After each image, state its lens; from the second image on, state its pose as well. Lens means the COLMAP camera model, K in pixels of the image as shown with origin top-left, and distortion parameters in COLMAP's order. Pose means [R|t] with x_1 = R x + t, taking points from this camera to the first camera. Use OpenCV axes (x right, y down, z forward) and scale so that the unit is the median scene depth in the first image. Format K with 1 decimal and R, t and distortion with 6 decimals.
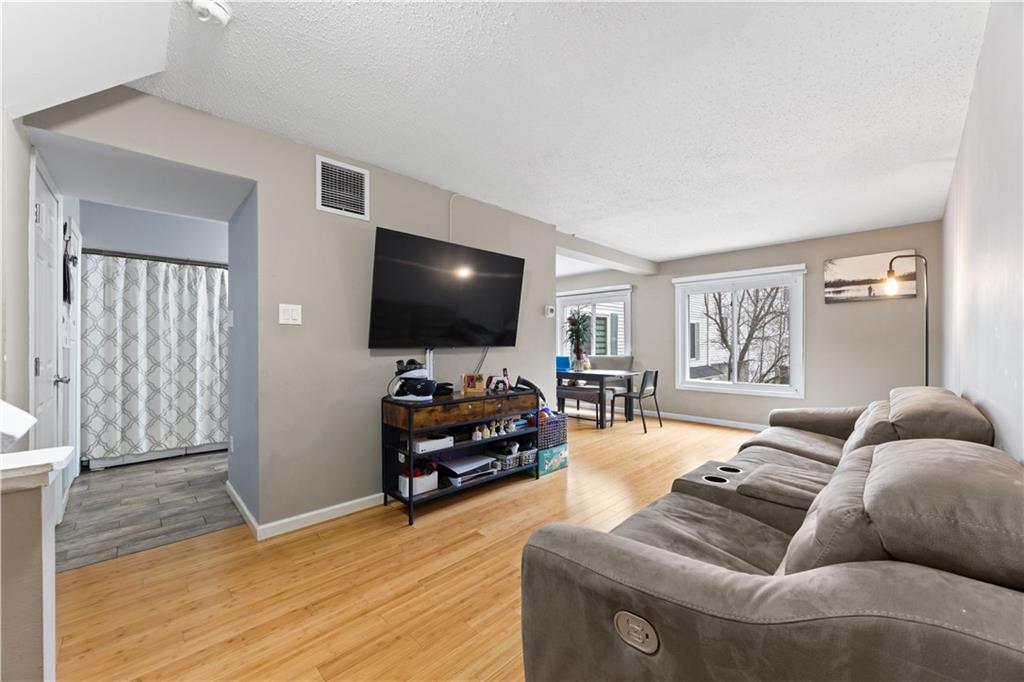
lens RADIAL K [[394.8, 0, 506.0], [0, 394.8, 338.9], [0, 0, 1]] dist [-0.002199, -0.000132]
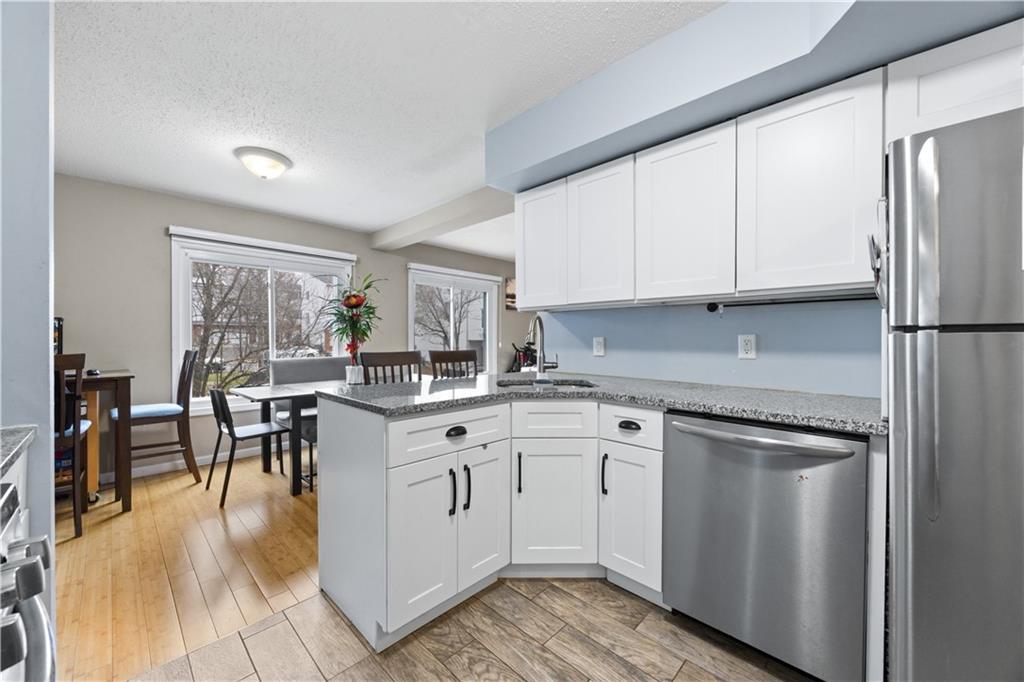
lens RADIAL K [[394.8, 0, 516.4], [0, 394.8, 342.4], [0, 0, 1]] dist [-0.002199, -0.000132]
pose [[-0.035195, -0.010121, 0.999329, -0.597193], [-0.017823, 0.999796, 0.009498, 0.011665], [-0.999222, -0.017477, -0.035369, 1.072900]]
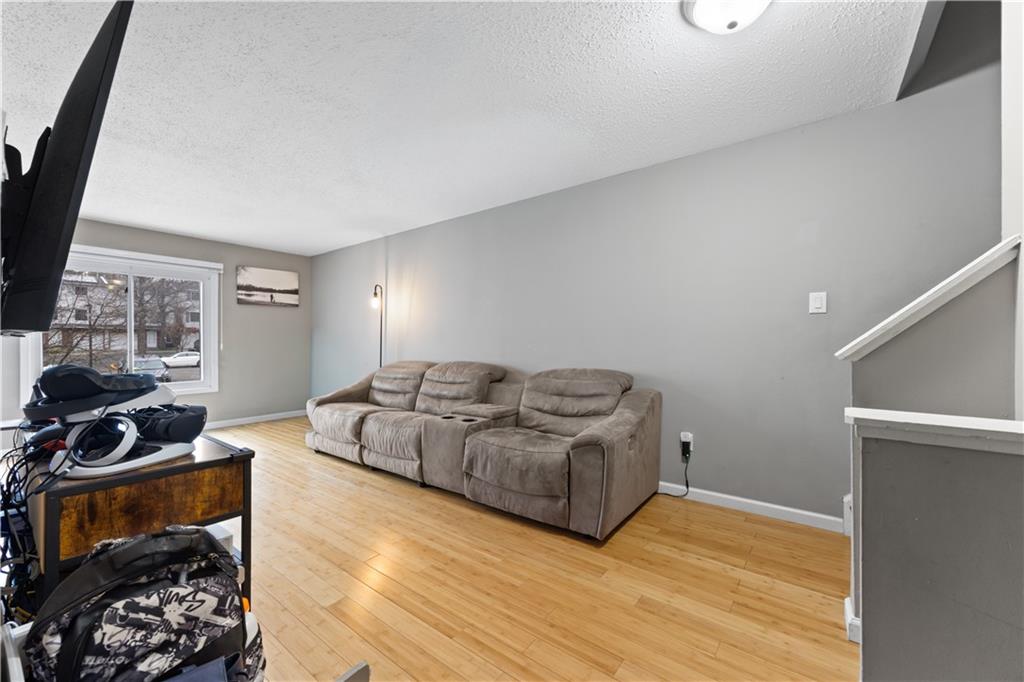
lens RADIAL K [[394.8, 0, 490.2], [0, 394.8, 343.4], [0, 0, 1]] dist [-0.002199, -0.000132]
pose [[-0.103539, -0.002018, 0.994623, -0.412552], [-0.009521, 0.999954, 0.001038, 0.017215], [-0.994580, -0.009362, -0.103554, 0.420569]]
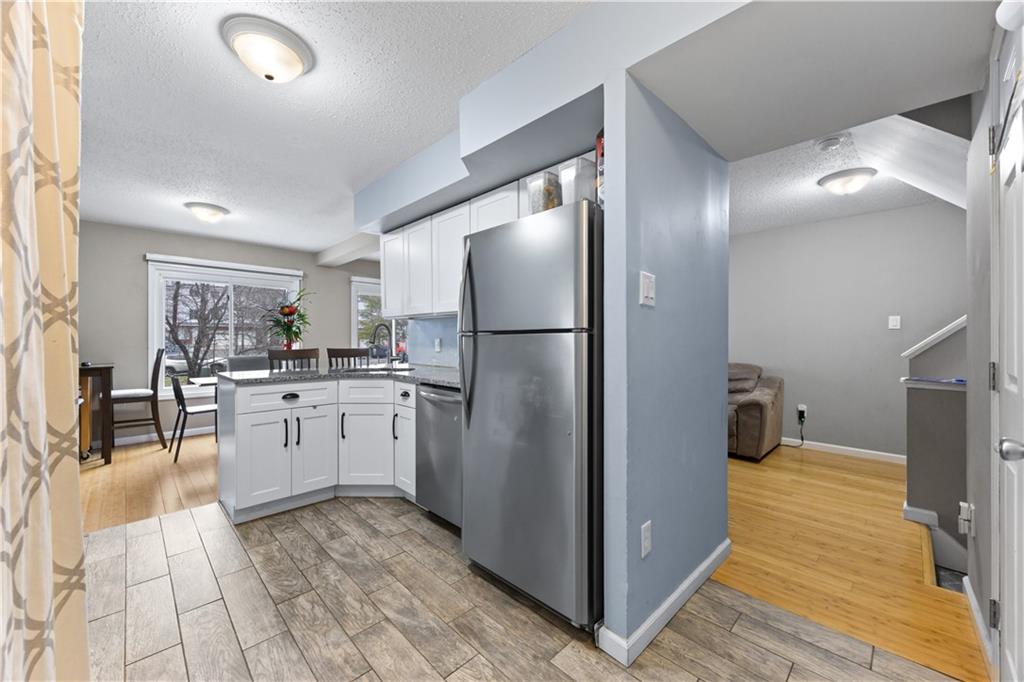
lens RADIAL K [[394.8, 0, 509.1], [0, 394.8, 341.4], [0, 0, 1]] dist [-0.002199, -0.000132]
pose [[-0.009151, -0.004370, 0.999949, -0.815925], [-0.016184, 0.999860, 0.004221, 0.008060], [-0.999827, -0.016145, -0.009221, 0.807723]]
